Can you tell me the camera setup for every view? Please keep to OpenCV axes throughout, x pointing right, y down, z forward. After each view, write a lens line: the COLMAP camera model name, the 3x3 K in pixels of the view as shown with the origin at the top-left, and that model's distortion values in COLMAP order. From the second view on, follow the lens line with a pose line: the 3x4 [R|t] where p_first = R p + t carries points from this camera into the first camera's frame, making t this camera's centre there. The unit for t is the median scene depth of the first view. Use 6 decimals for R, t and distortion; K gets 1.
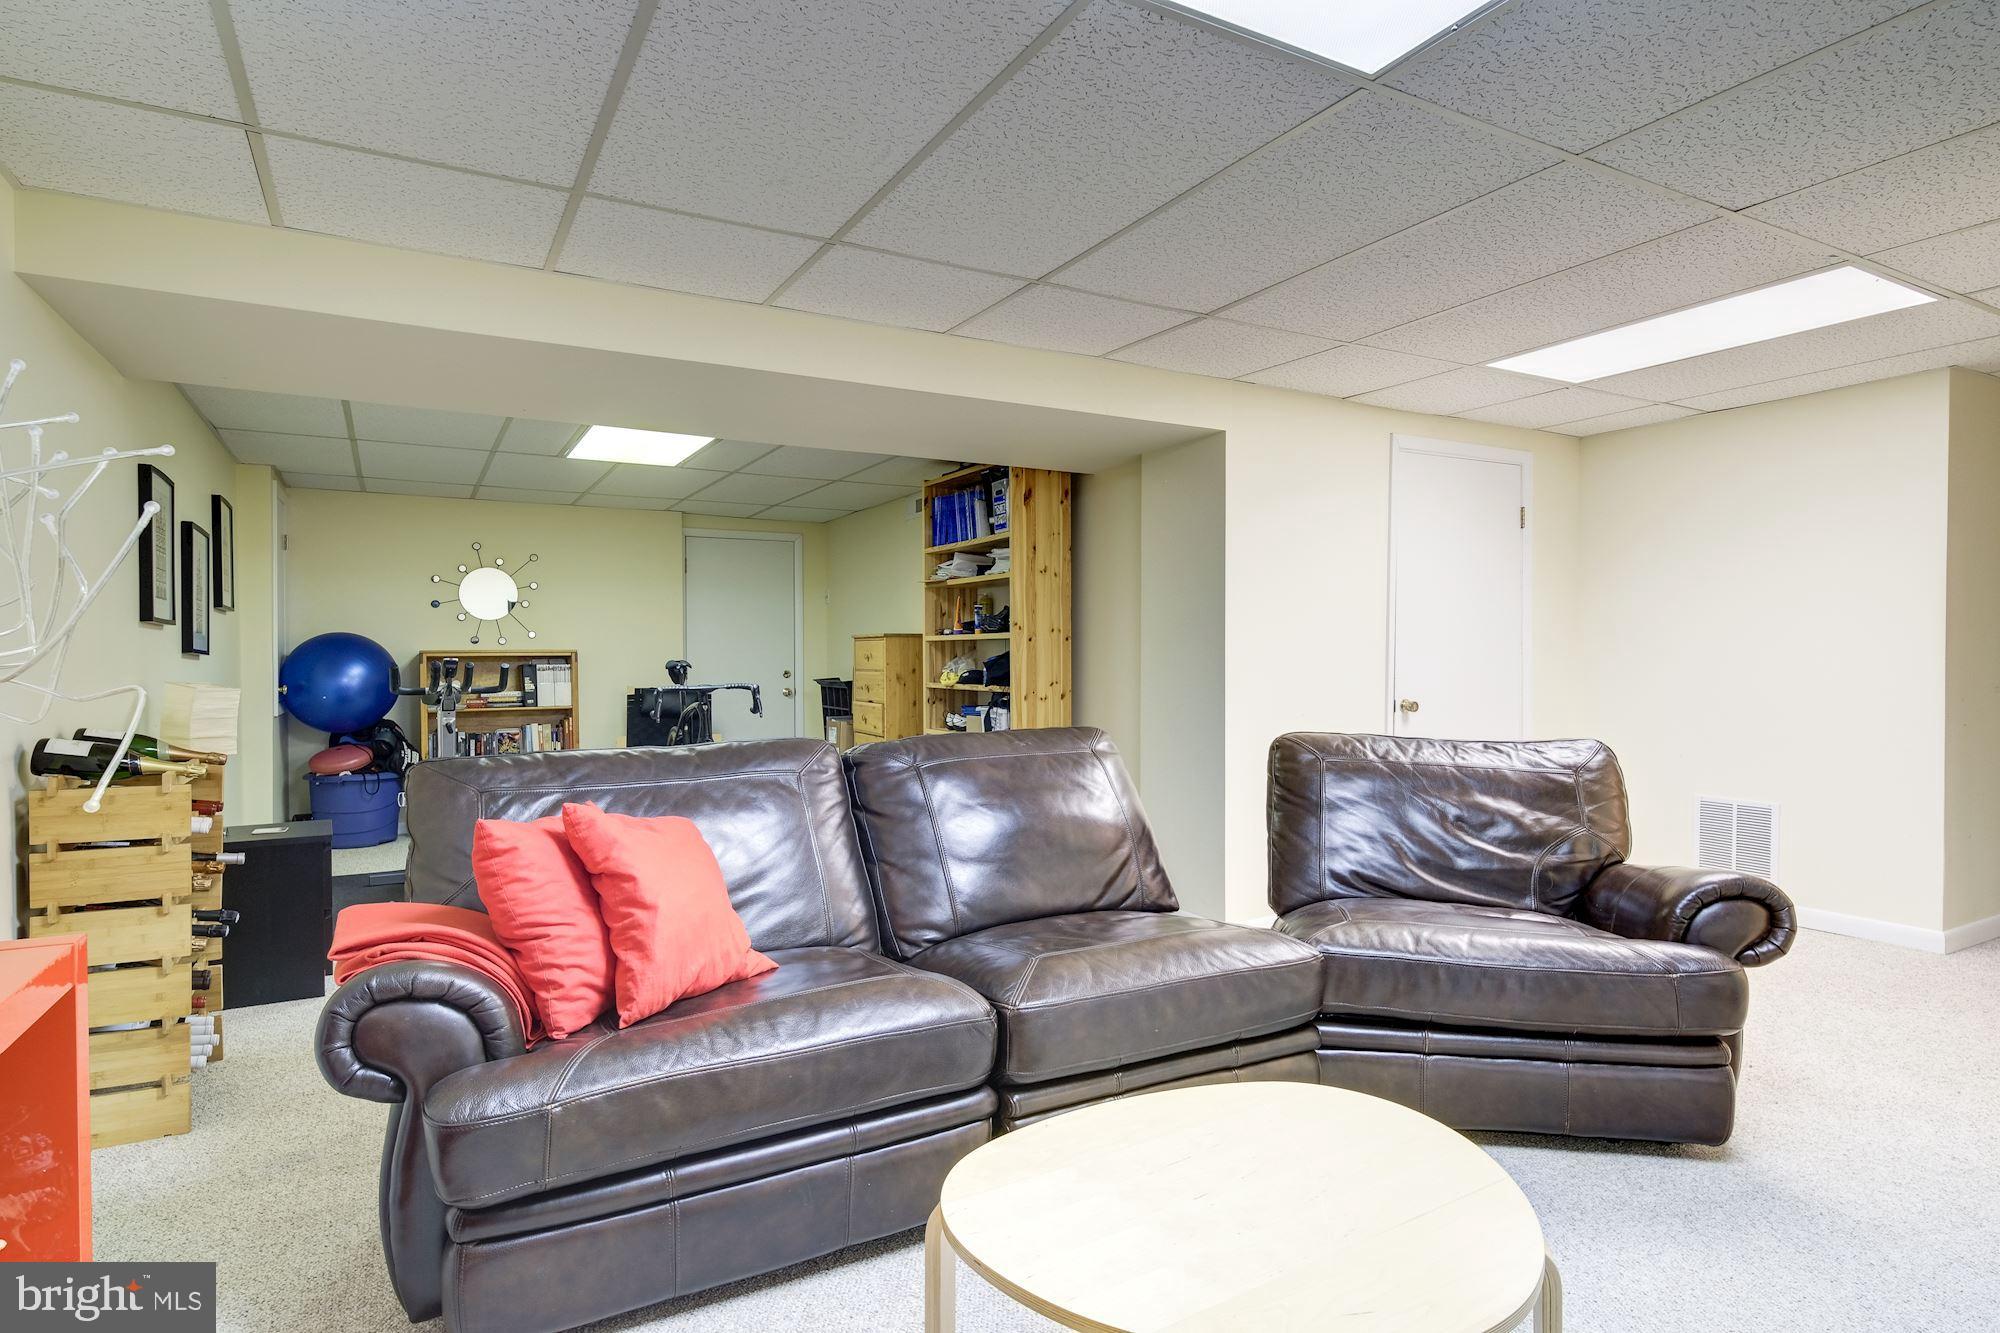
lens RADIAL K [[1094.6, 0, 1044.3], [0, 1094.6, 682.4], [0, 0, 1]] dist [0.000161, 0.001209]
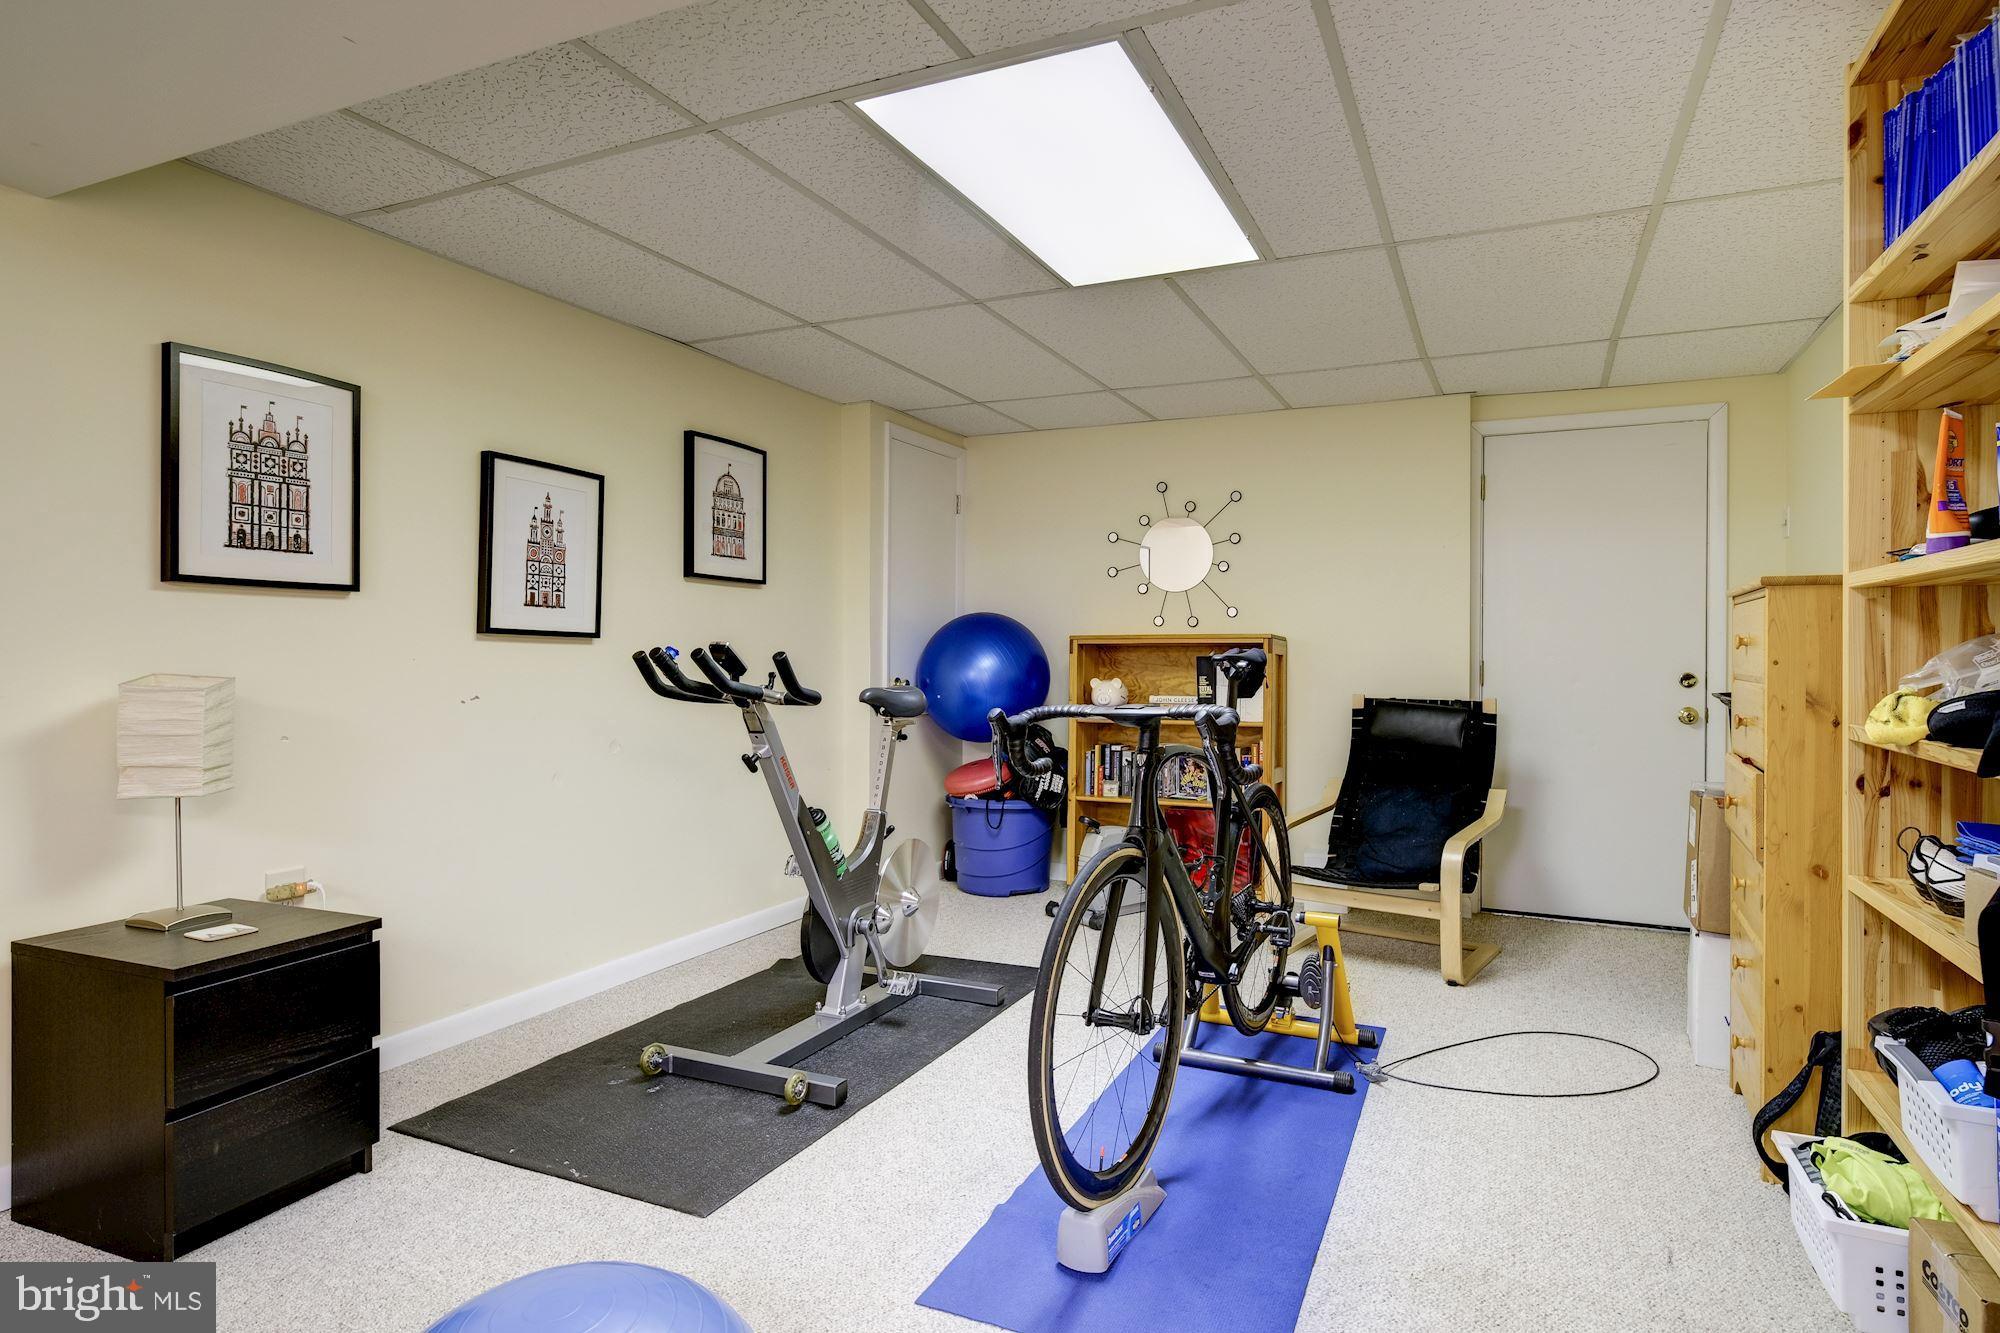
lens RADIAL K [[1094.6, 0, 1044.3], [0, 1094.6, 682.4], [0, 0, 1]] dist [0.000161, 0.001209]
pose [[0.583902, 0.027183, -0.811369, 0.006249], [-0.023938, 0.999581, 0.016262, -0.009674], [0.811471, 0.009927, 0.584308, 0.575282]]
